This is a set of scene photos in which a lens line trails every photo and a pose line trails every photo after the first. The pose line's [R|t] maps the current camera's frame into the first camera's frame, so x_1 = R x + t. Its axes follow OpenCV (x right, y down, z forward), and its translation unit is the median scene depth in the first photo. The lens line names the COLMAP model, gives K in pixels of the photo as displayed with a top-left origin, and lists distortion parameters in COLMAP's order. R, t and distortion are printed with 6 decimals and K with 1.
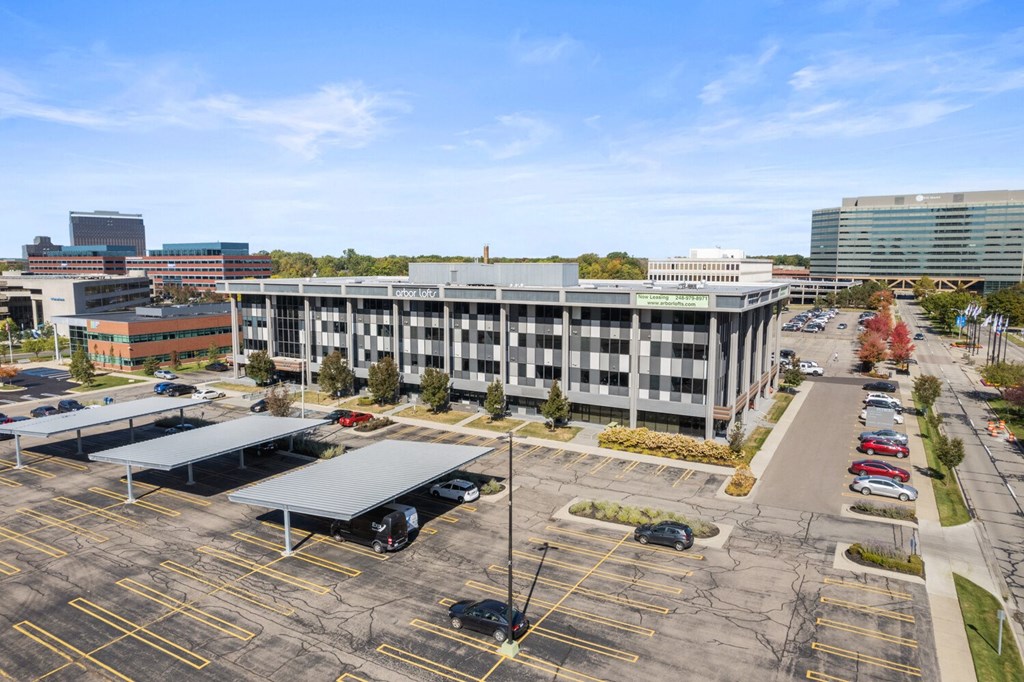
lens RADIAL K [[659.7, 0, 509.9], [0, 659.7, 336.8], [0, 0, 1]] dist [-0.085747, 0.079228]
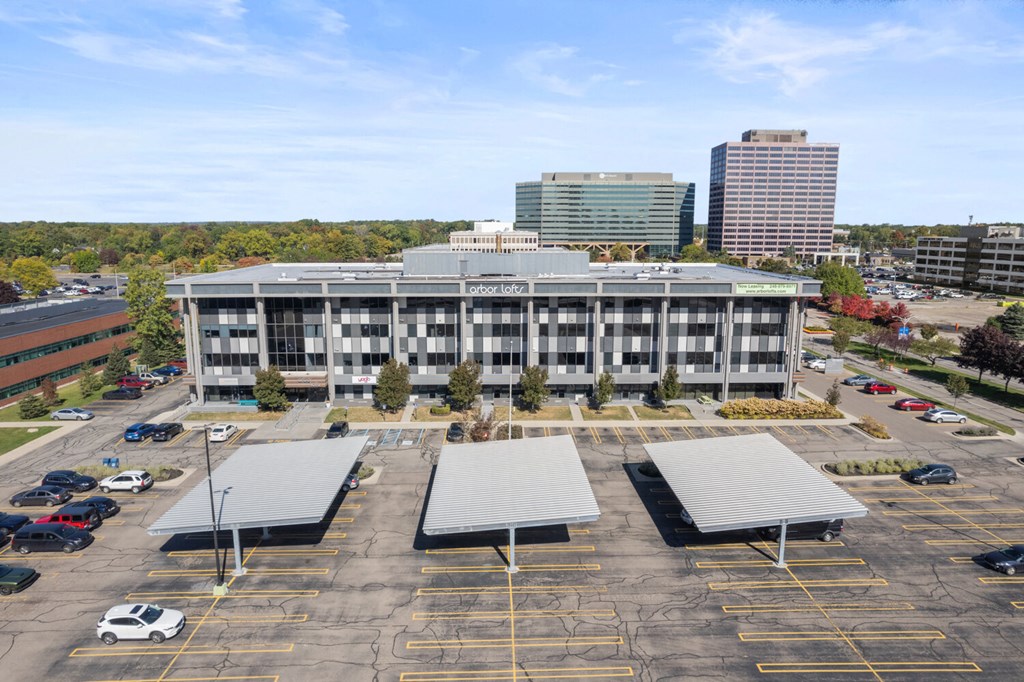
lens RADIAL K [[659.7, 0, 509.9], [0, 659.7, 336.8], [0, 0, 1]] dist [-0.085747, 0.079228]
pose [[0.855453, -0.087250, 0.510477, -0.679718], [0.058995, 0.995707, 0.071322, -0.071274], [-0.514509, -0.030897, 0.856928, 0.197880]]
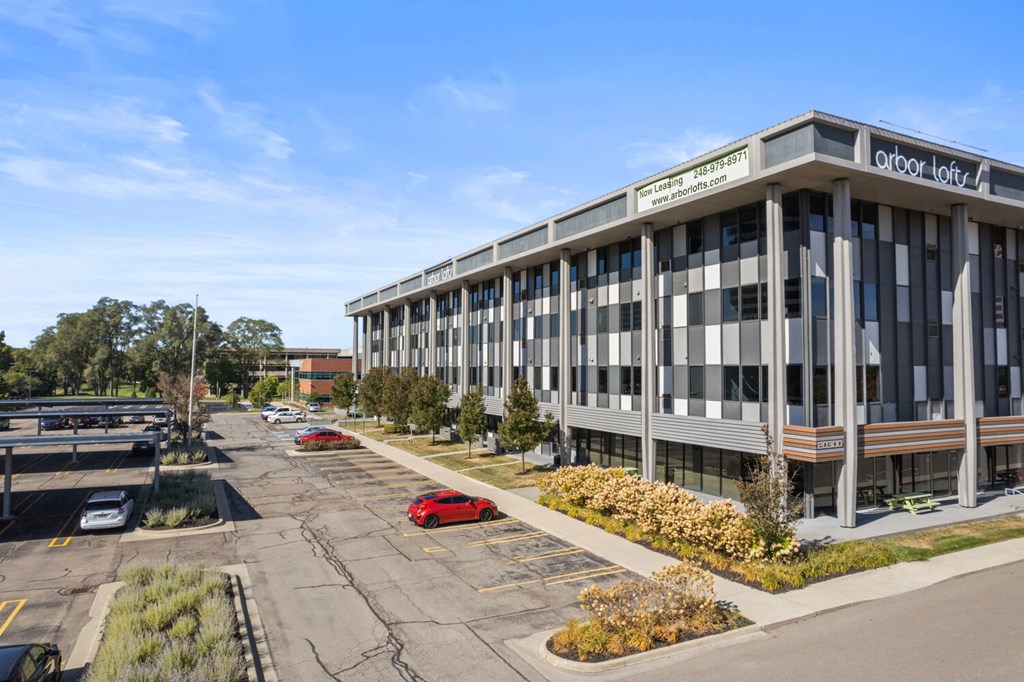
lens RADIAL K [[659.7, 0, 509.9], [0, 659.7, 336.8], [0, 0, 1]] dist [-0.085747, 0.079228]
pose [[0.829616, -0.030018, -0.557526, 0.348182], [-0.060527, 0.987834, -0.143252, 0.105836], [0.555043, 0.152590, 0.817706, 0.520180]]
